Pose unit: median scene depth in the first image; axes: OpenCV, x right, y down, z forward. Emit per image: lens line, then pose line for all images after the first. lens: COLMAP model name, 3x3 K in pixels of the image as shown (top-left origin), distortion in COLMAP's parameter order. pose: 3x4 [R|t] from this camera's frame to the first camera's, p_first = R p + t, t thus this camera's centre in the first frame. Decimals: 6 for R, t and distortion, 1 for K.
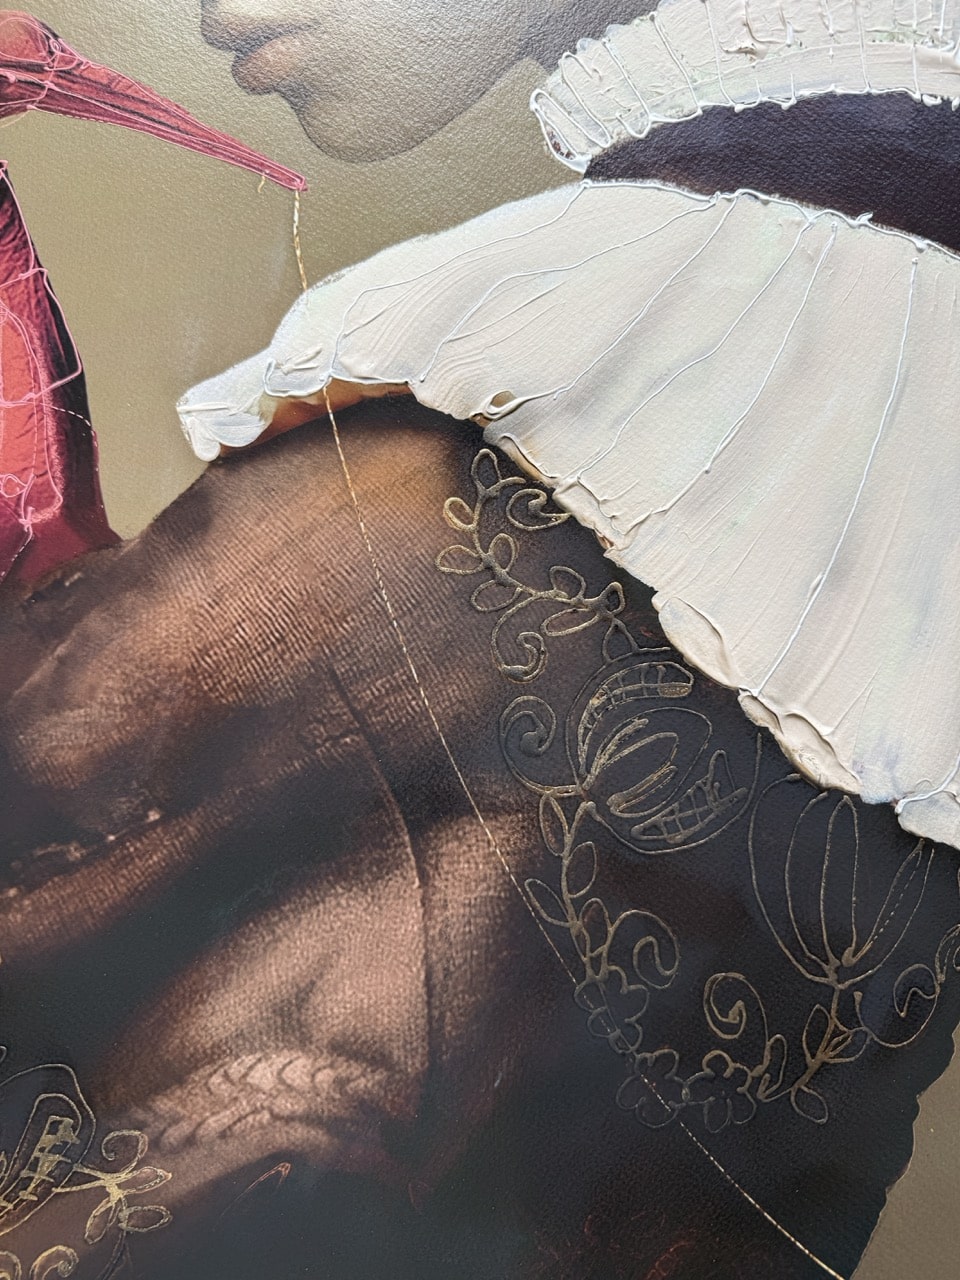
lens RADIAL K [[802.5, 0, 480.0], [0, 802.5, 640.0], [0, 0, 1]] dist [0.044914, -0.064603]
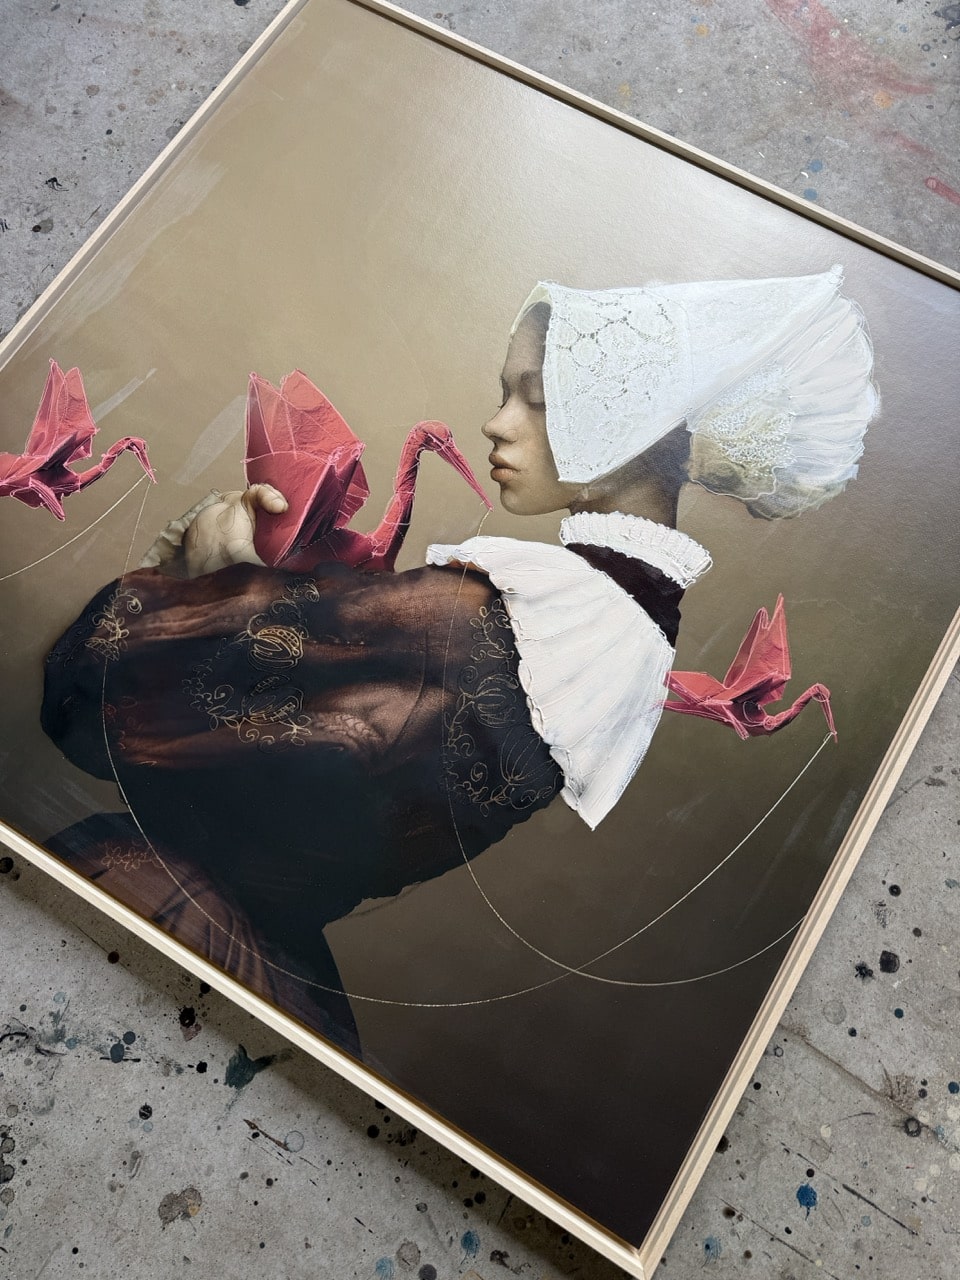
lens RADIAL K [[802.5, 0, 480.0], [0, 802.5, 640.0], [0, 0, 1]] dist [0.044914, -0.064603]
pose [[0.865496, 0.486791, -0.118111, 0.416031], [-0.500418, 0.850760, -0.160589, 0.489248], [0.022311, 0.198094, 0.979929, -2.270624]]
